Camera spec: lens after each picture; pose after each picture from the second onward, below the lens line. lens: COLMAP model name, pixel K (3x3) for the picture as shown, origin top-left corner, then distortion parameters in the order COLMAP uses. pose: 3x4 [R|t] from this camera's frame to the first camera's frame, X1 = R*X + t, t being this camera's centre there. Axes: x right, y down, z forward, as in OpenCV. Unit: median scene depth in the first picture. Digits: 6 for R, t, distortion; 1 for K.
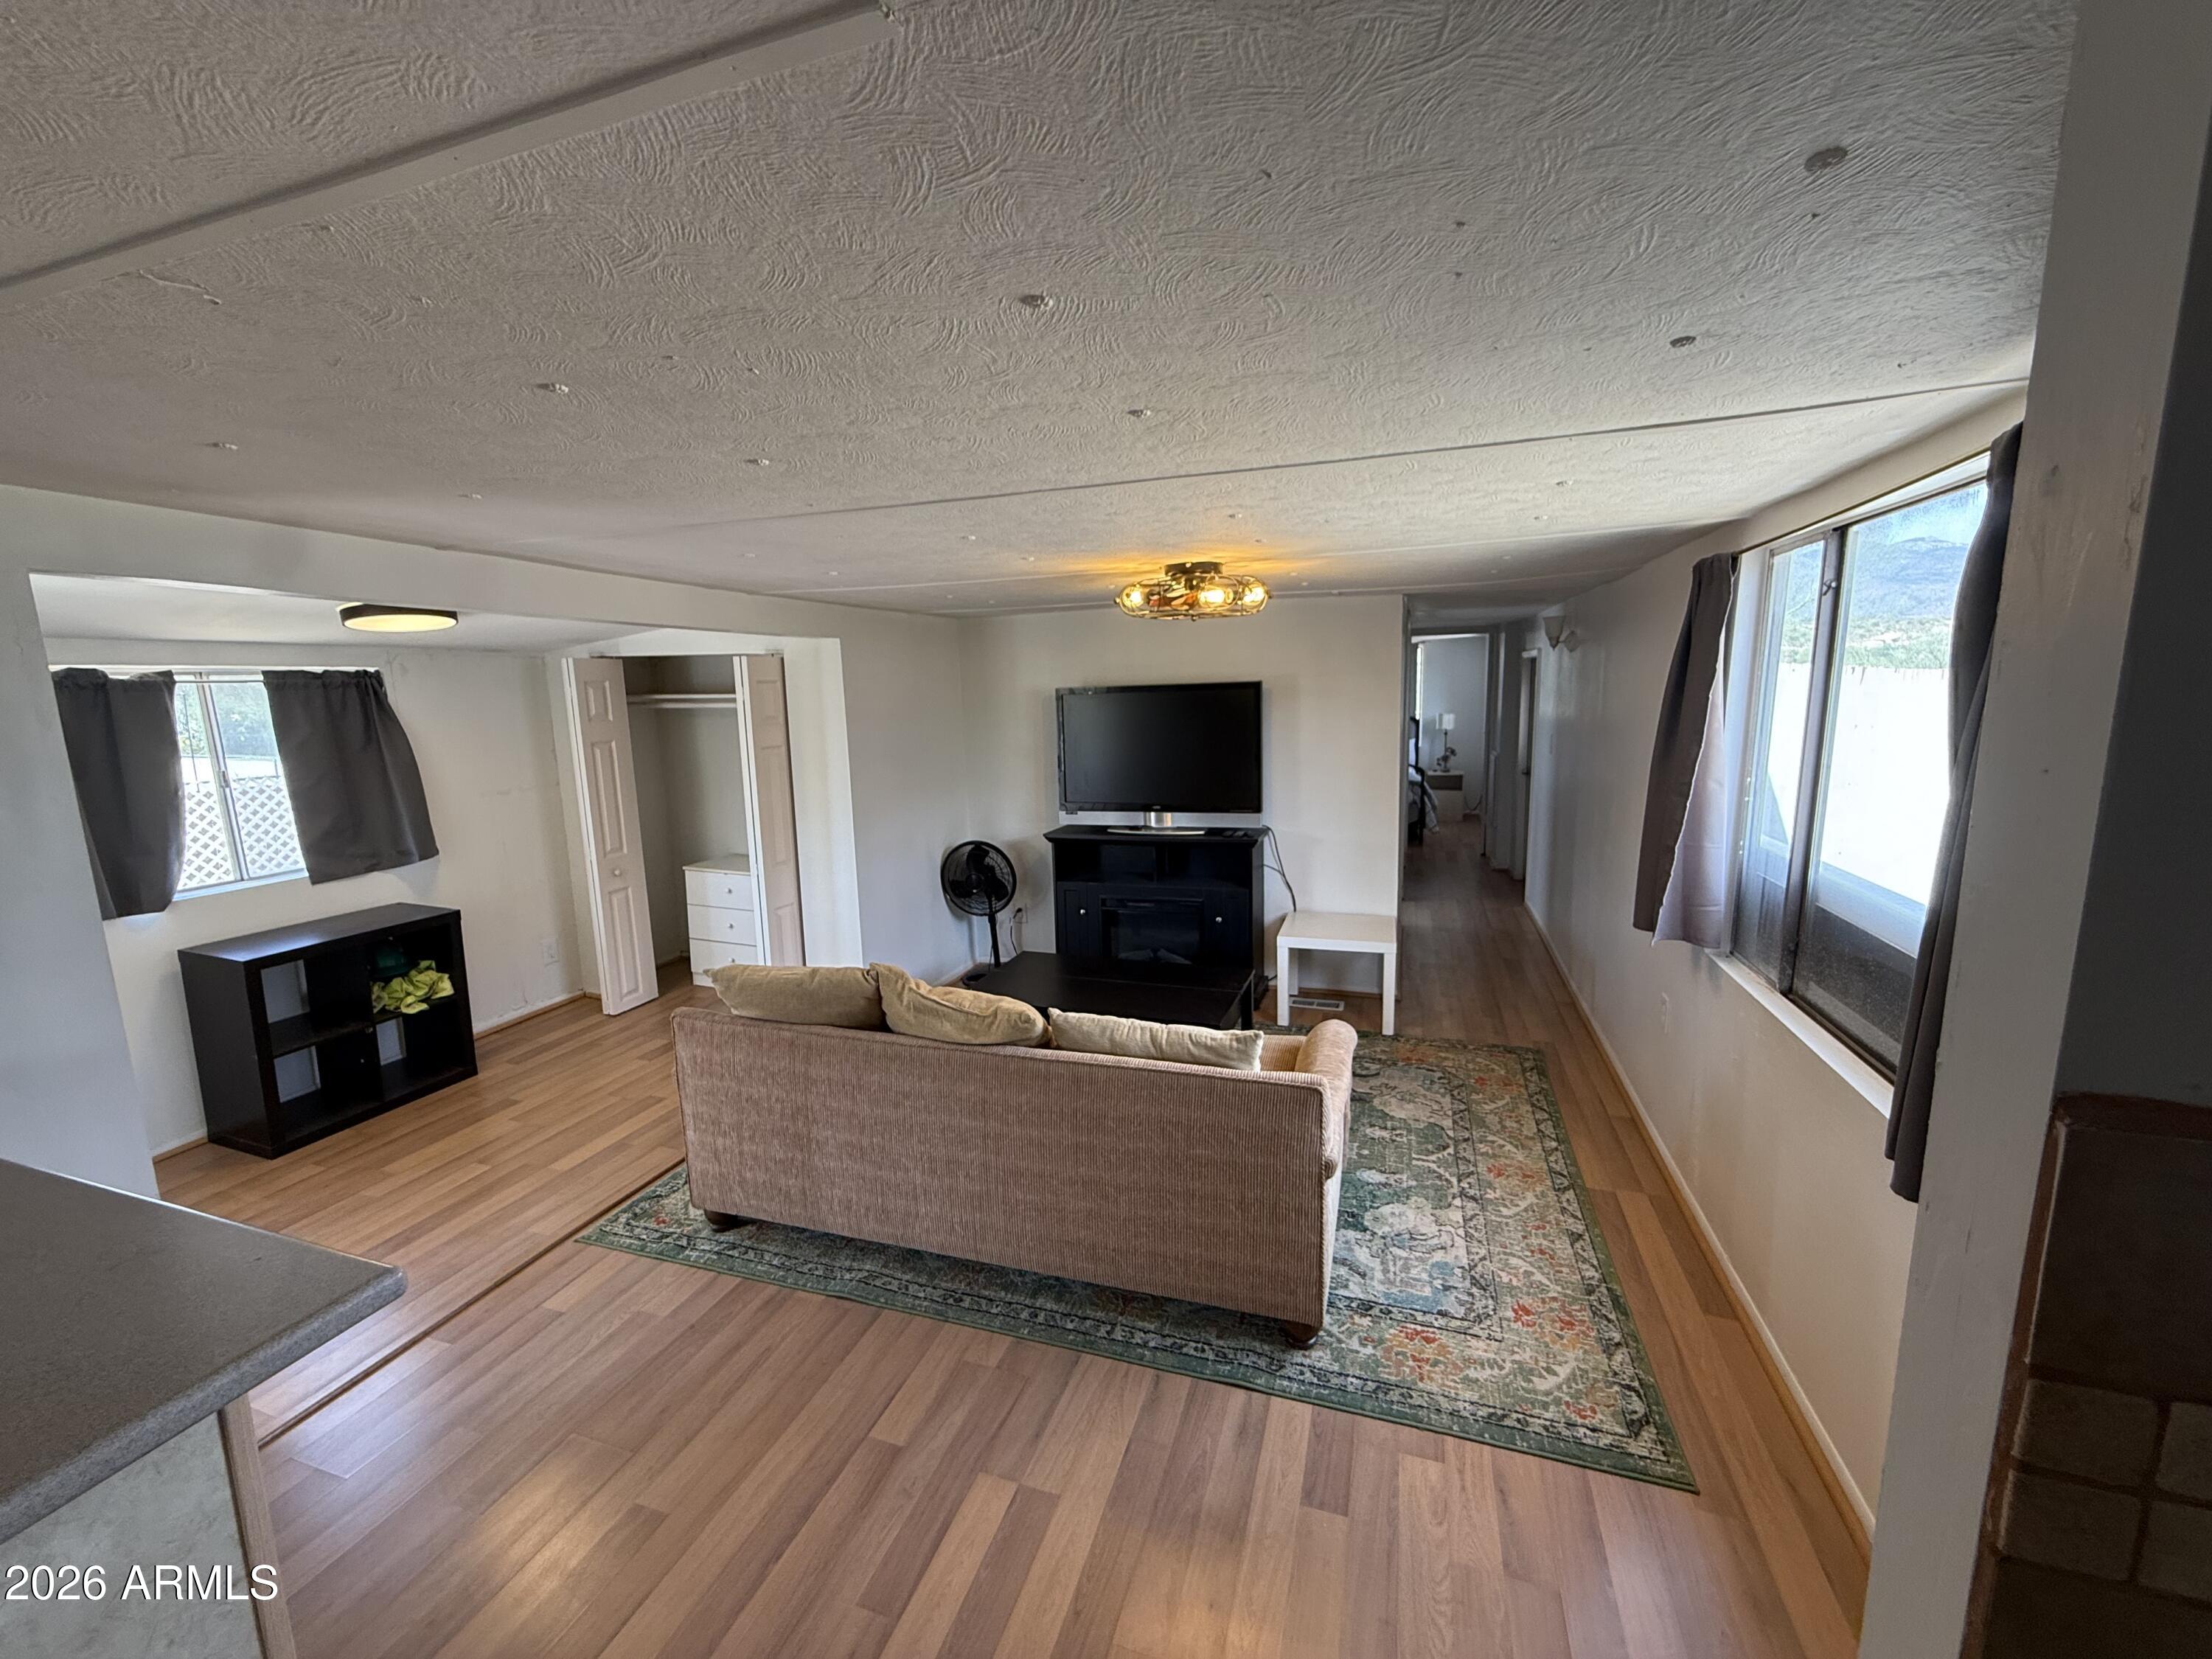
lens RADIAL K [[884.7, 0, 1098.0], [0, 884.7, 827.5], [0, 0, 1]] dist [-0.004594, 0.000942]
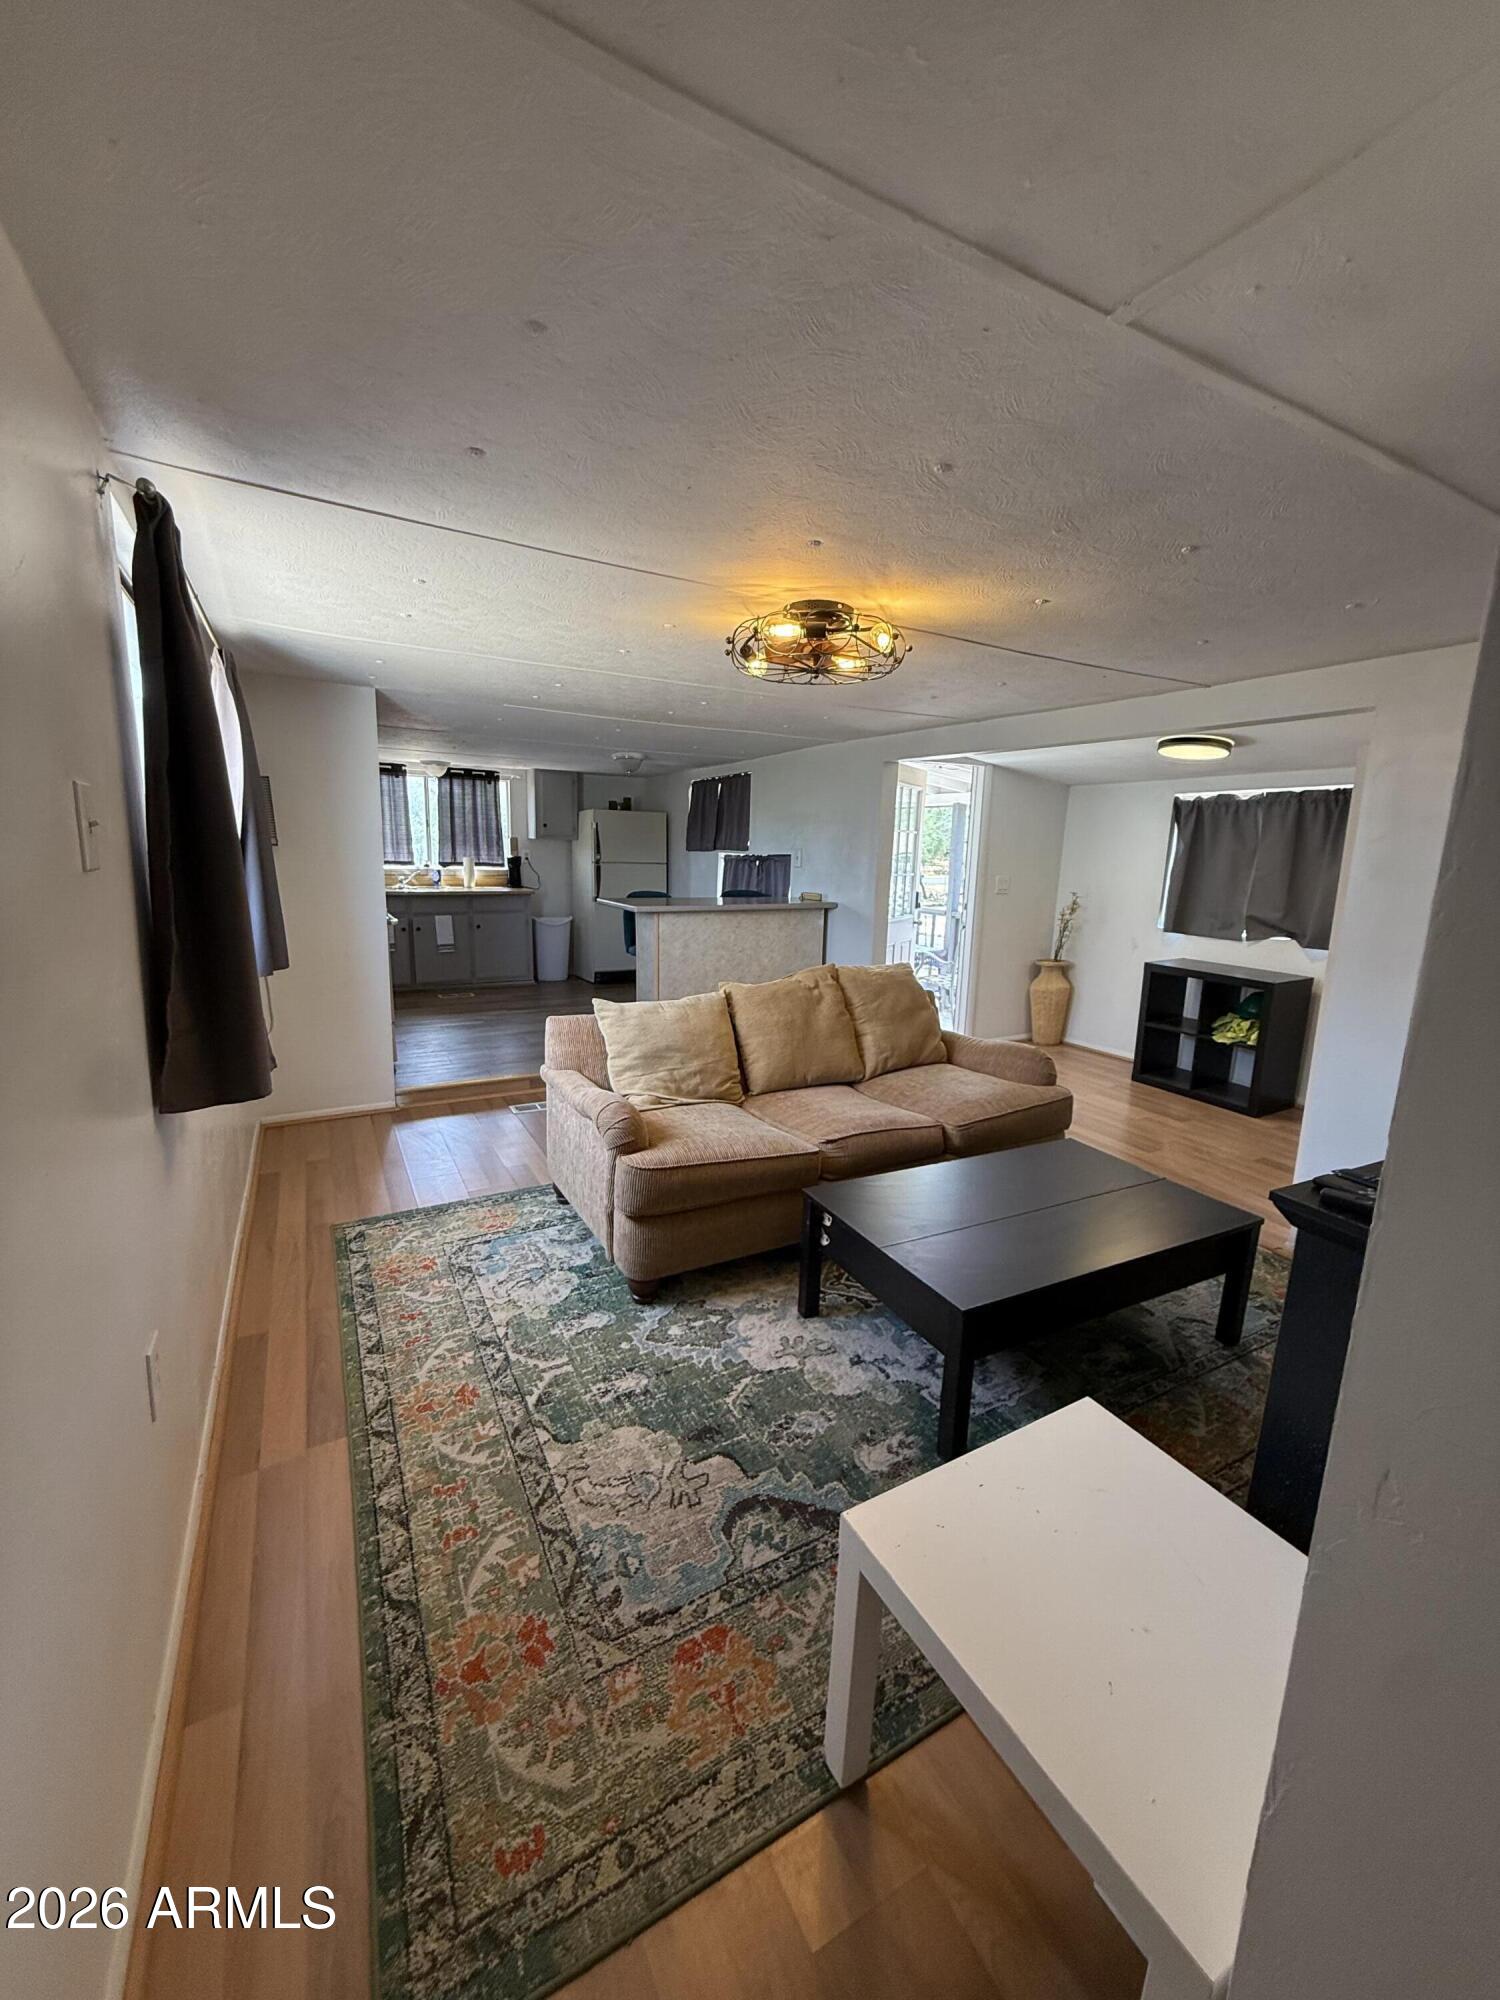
lens RADIAL K [[799.9, 0, 754.5], [0, 799.9, 998.6], [0, 0, 1]] dist [-0.004594, 0.000942]
pose [[-0.672556, 0.141042, -0.726481, 0.780664], [-0.130667, 0.943615, 0.304166, -0.178862], [0.728419, 0.299496, -0.616205, 1.595440]]
